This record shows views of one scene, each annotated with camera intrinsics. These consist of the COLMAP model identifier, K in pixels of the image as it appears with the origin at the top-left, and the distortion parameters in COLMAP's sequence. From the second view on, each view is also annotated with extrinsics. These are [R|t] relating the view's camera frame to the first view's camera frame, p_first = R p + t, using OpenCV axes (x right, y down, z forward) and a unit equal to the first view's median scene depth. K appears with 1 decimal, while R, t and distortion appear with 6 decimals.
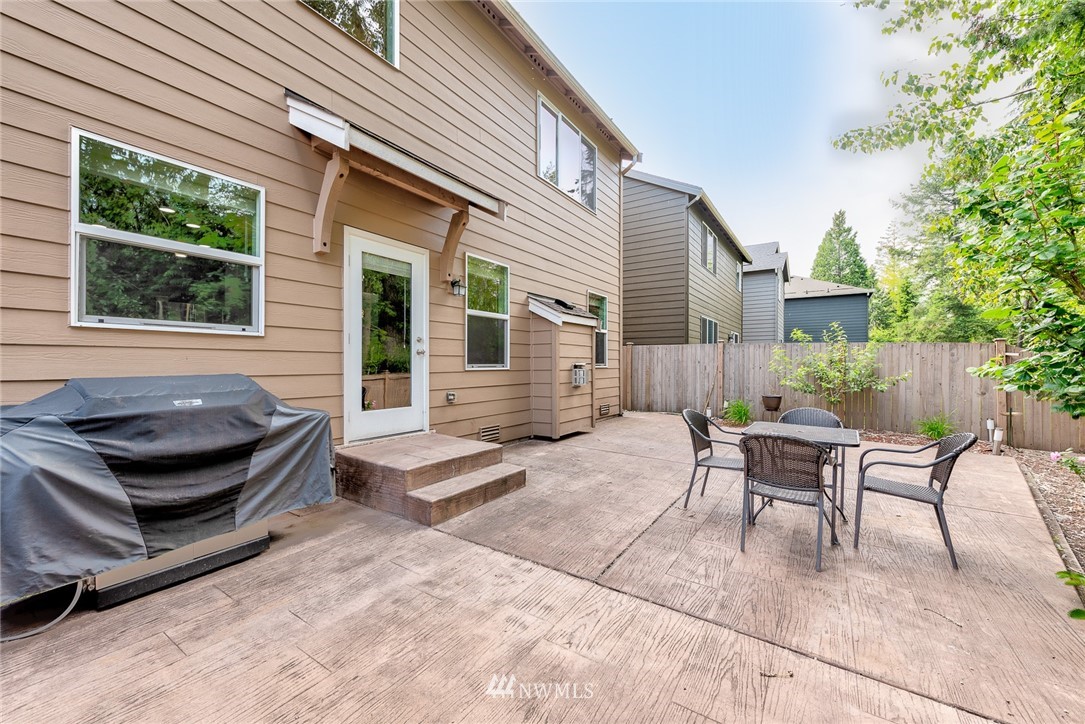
lens RADIAL K [[422.7, 0, 545.4], [0, 422.7, 362.8], [0, 0, 1]] dist [0.007749, -0.000172]
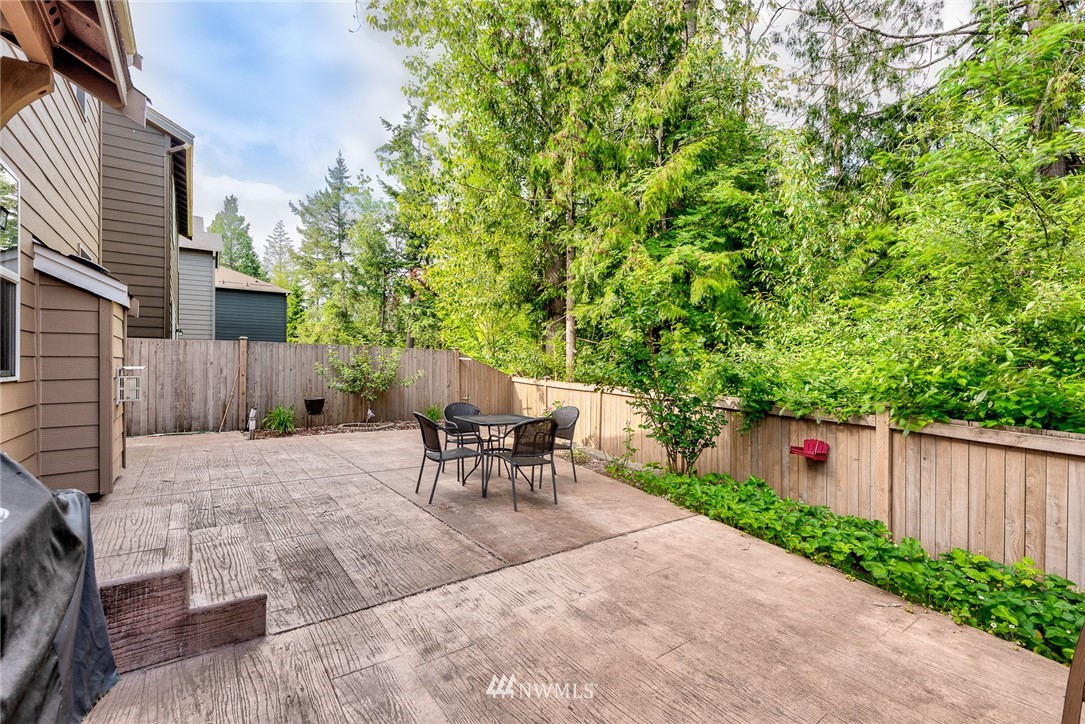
lens RADIAL K [[476.2, 0, 542.5], [0, 476.2, 362.0], [0, 0, 1]] dist [0.001627, 0.000187]
pose [[0.338282, 0.001614, 0.941044, -0.735176], [-0.002823, 0.999996, -0.000700, -0.014103], [-0.941041, -0.002419, 0.338285, 0.351574]]
